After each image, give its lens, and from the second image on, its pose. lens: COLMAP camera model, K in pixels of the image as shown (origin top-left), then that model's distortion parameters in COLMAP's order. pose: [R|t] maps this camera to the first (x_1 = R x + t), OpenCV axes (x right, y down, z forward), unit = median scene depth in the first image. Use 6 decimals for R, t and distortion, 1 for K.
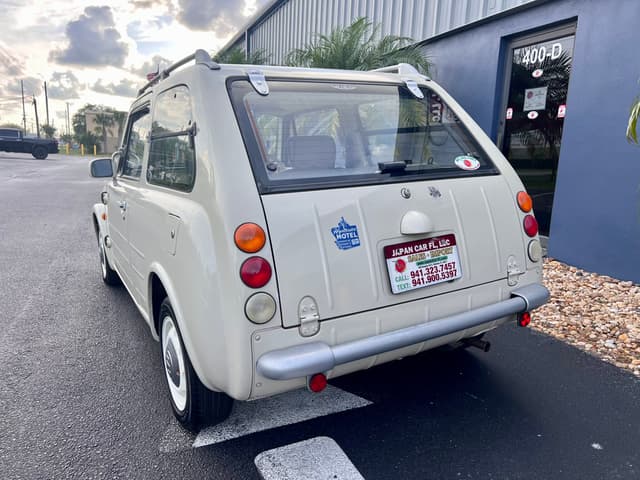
lens RADIAL K [[482.7, 0, 322.8], [0, 482.7, 242.1], [0, 0, 1]] dist [0.052637, -0.053650]
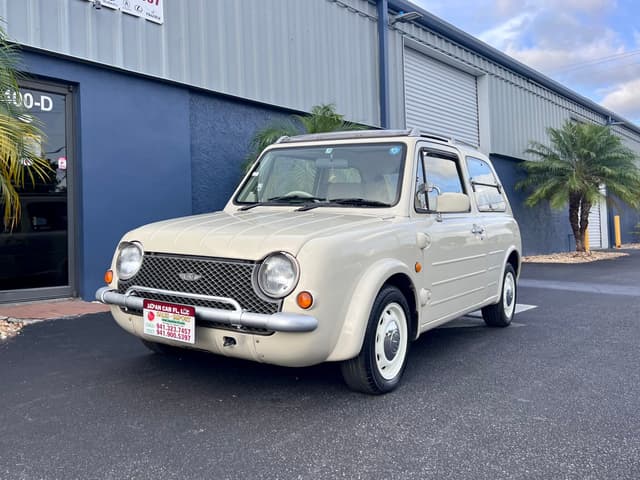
lens RADIAL K [[597.1, 0, 297.4], [0, 597.1, 223.1], [0, 0, 1]] dist [0.018381, 0.000000]
pose [[-0.452419, 0.000658, 0.891805, -0.844240], [0.164795, 0.982840, 0.082877, -0.161265], [-0.876447, 0.184460, -0.444764, 1.115604]]
